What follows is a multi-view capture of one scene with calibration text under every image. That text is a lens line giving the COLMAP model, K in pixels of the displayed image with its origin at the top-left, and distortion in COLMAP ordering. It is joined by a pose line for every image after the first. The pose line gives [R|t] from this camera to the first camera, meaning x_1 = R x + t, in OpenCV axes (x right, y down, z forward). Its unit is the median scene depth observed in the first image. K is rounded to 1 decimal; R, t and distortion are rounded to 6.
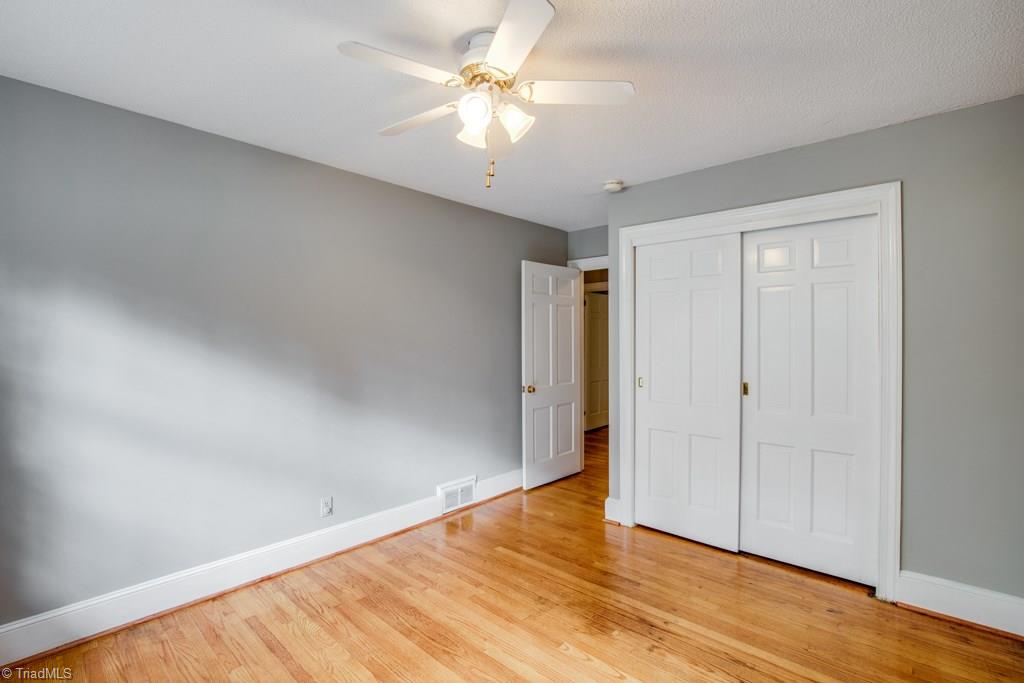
lens RADIAL K [[468.7, 0, 493.3], [0, 468.7, 336.0], [0, 0, 1]] dist [-0.030246, 0.003284]
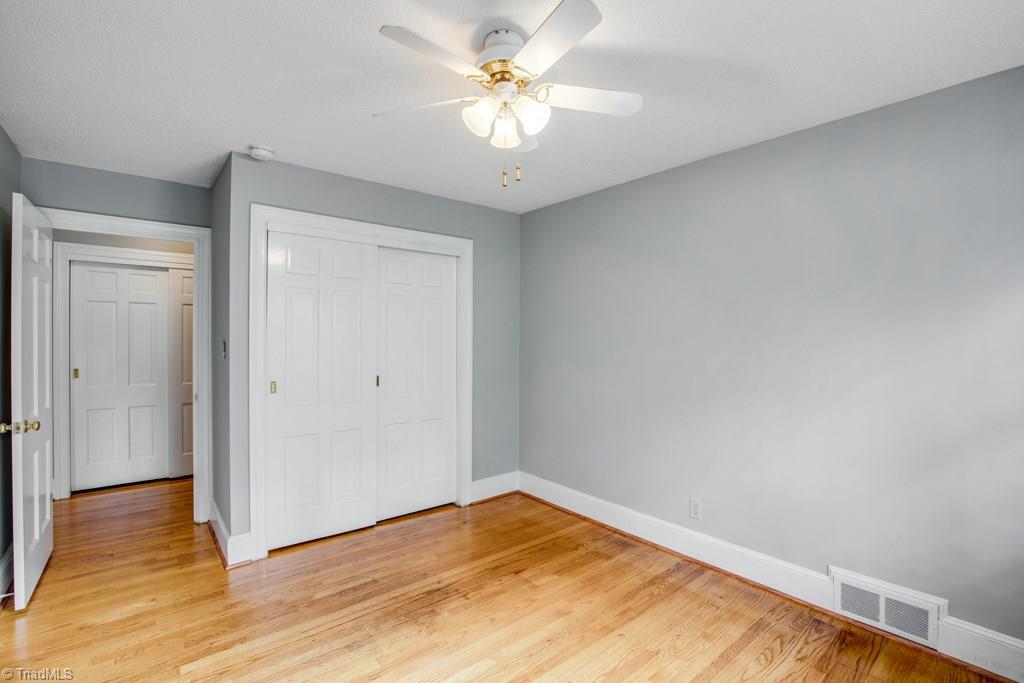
lens RADIAL K [[468.7, 0, 518.1], [0, 468.7, 338.7], [0, 0, 1]] dist [-0.030246, 0.003284]
pose [[0.119046, 0.009458, 0.992844, -0.594330], [-0.001156, 0.999955, -0.009387, 0.019897], [-0.992888, -0.000030, 0.119052, 0.525981]]
